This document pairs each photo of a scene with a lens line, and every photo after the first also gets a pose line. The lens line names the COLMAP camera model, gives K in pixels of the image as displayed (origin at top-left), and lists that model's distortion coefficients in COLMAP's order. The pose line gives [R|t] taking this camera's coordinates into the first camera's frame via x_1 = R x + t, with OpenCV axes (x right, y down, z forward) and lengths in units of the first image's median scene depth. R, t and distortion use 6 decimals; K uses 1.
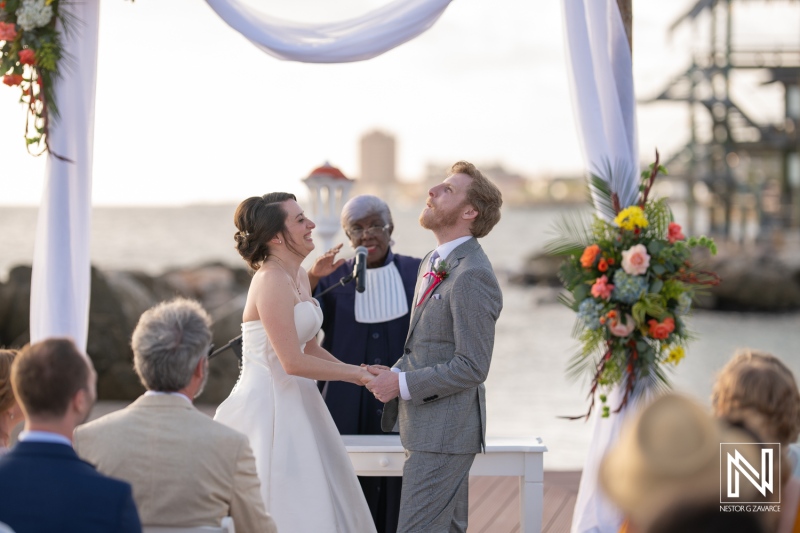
lens RADIAL K [[2374.5, 0, 400.0], [0, 2374.5, 266.5], [0, 0, 1]] dist [0.019723, 0.358474]
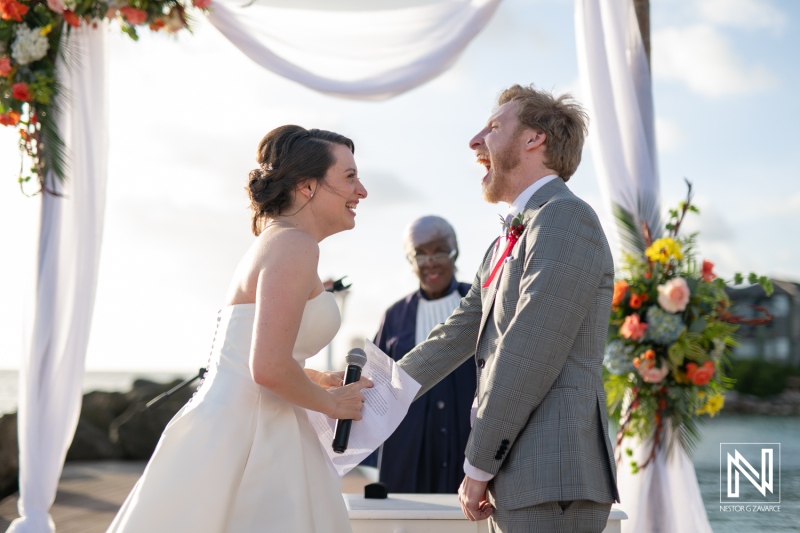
lens RADIAL K [[1143.3, 0, 400.0], [0, 1143.3, 266.5], [0, 0, 1]] dist [-0.011002, -0.048114]
pose [[0.999592, 0.011163, 0.026293, -0.015007], [-0.007988, 0.992992, -0.117909, 0.037846], [-0.027425, 0.117651, 0.992676, 0.571086]]
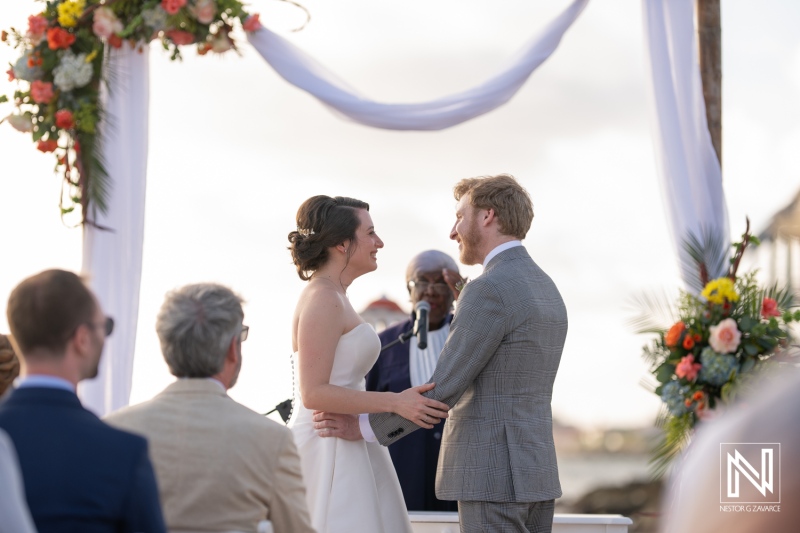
lens RADIAL K [[2374.5, 0, 400.0], [0, 2374.5, 266.5], [0, 0, 1]] dist [0.019723, 0.358474]
pose [[0.999644, 0.012380, -0.023653, -0.003607], [-0.014781, 0.994448, -0.104190, 0.066658], [0.022232, 0.104502, 0.994276, 0.092966]]
